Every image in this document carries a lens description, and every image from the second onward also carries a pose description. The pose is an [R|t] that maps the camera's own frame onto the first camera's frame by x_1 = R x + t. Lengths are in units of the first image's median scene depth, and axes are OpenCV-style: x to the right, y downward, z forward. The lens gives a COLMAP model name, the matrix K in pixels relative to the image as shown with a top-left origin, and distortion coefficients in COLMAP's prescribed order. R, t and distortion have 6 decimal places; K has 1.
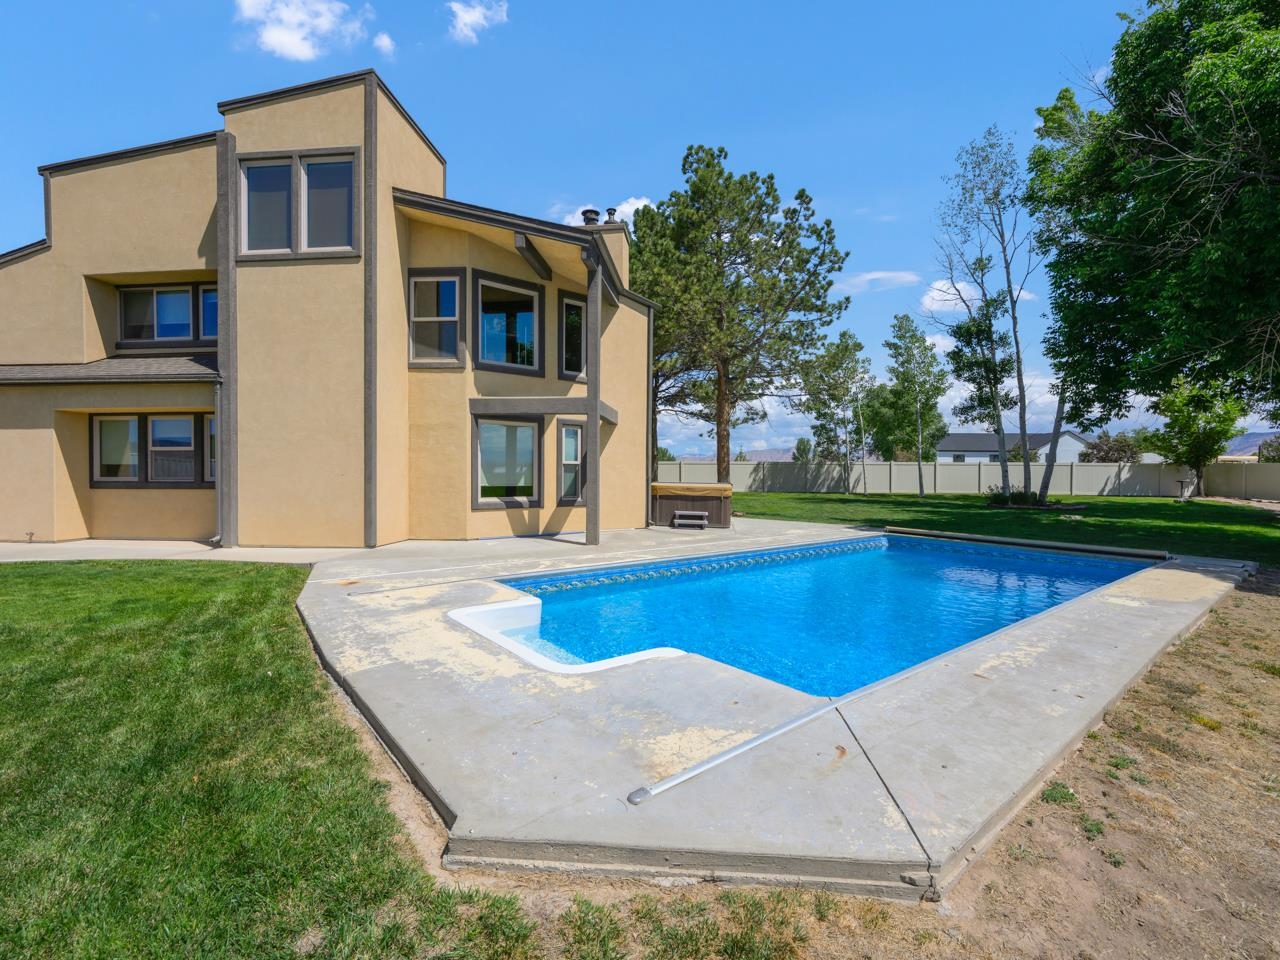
lens RADIAL K [[536.7, 0, 640.0], [0, 536.7, 480.0], [0, 0, 1]] dist [-0.000469, 0.000084]
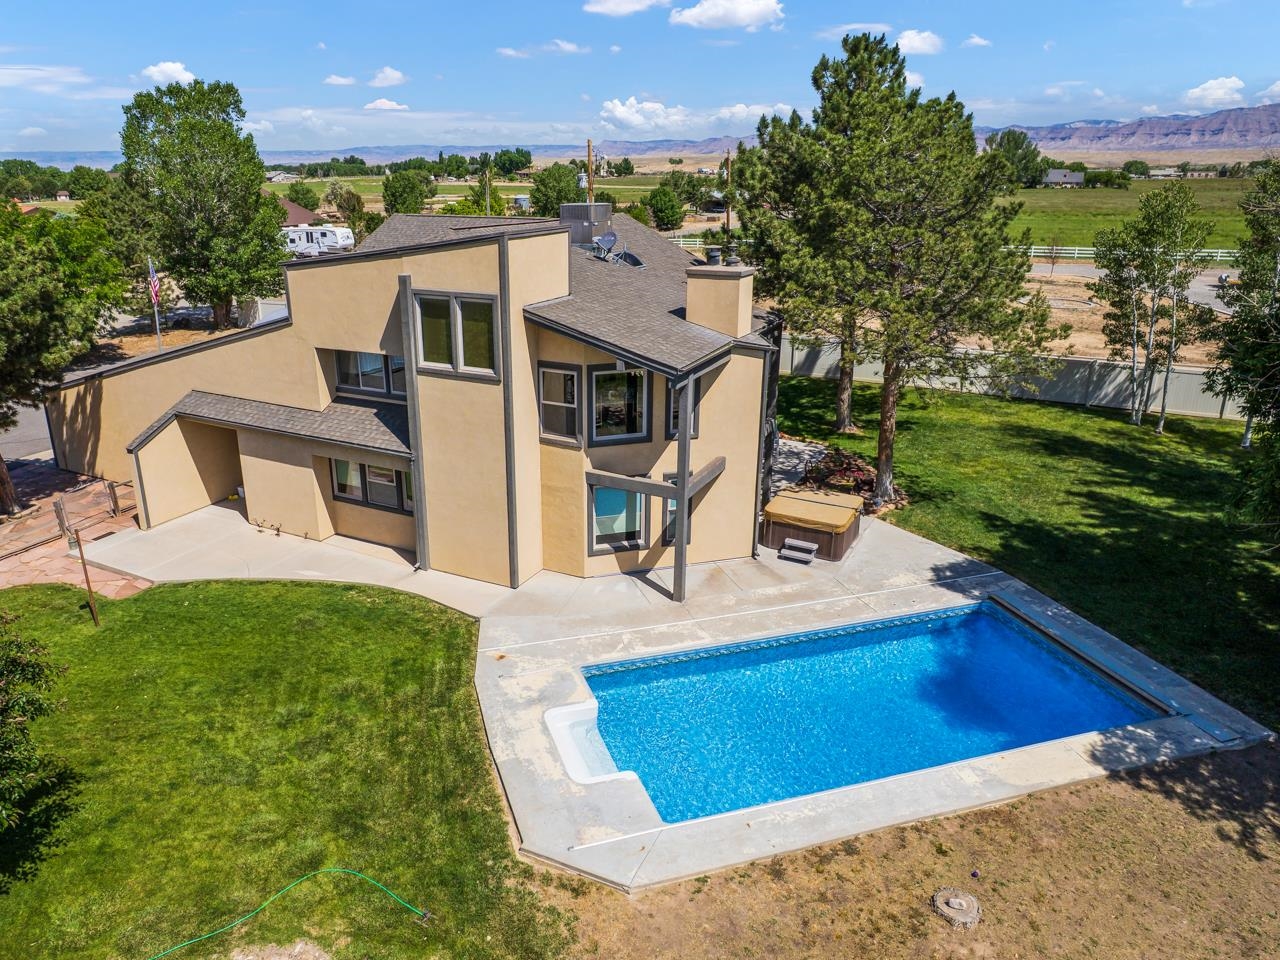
lens RADIAL K [[812.0, 0, 640.0], [0, 812.0, 480.0], [0, 0, 1]] dist [-0.029462, -0.000588]
pose [[0.942217, 0.115004, -0.314645, 0.386581], [-0.016783, 0.954254, 0.298527, -0.704871], [0.334583, -0.275996, 0.901044, -0.628678]]
